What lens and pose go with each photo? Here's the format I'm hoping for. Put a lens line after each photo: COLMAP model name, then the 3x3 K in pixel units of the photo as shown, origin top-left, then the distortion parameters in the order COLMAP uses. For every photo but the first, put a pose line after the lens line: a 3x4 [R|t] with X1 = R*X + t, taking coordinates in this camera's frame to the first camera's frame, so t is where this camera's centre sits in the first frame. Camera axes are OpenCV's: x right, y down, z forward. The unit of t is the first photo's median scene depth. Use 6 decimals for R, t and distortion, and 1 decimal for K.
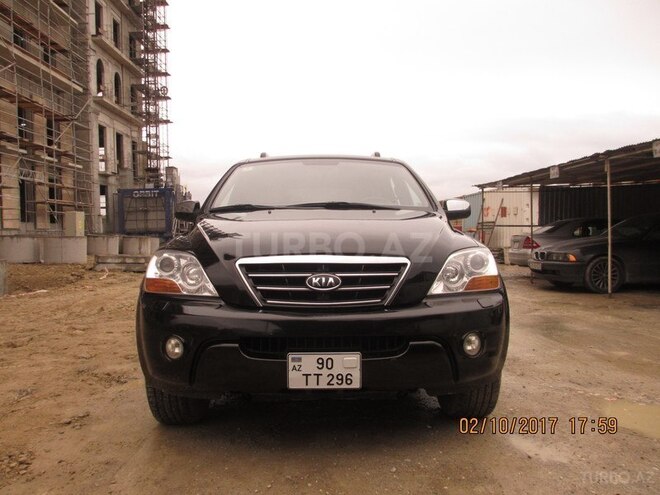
lens RADIAL K [[560.4, 0, 326.9], [0, 560.4, 247.1], [0, 0, 1]] dist [-0.055688, 0.007109]
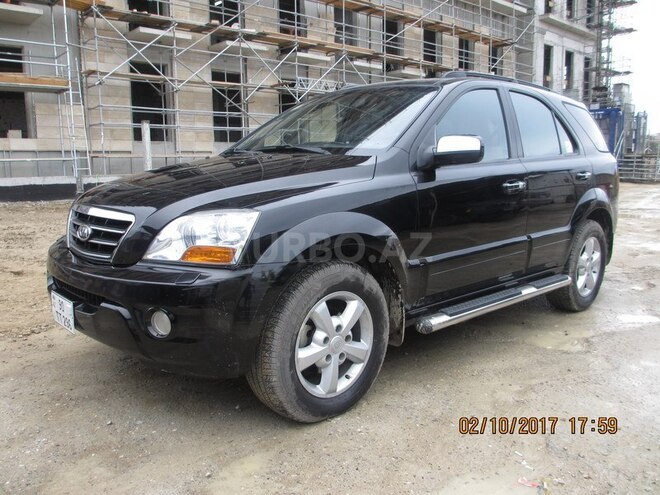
lens RADIAL K [[560.4, 0, 326.9], [0, 560.4, 247.1], [0, 0, 1]] dist [-0.055688, 0.007109]
pose [[0.646017, 0.124492, -0.753103, 0.108315], [-0.018666, 0.988892, 0.147457, -0.007371], [0.763095, -0.081203, 0.641165, 0.066686]]
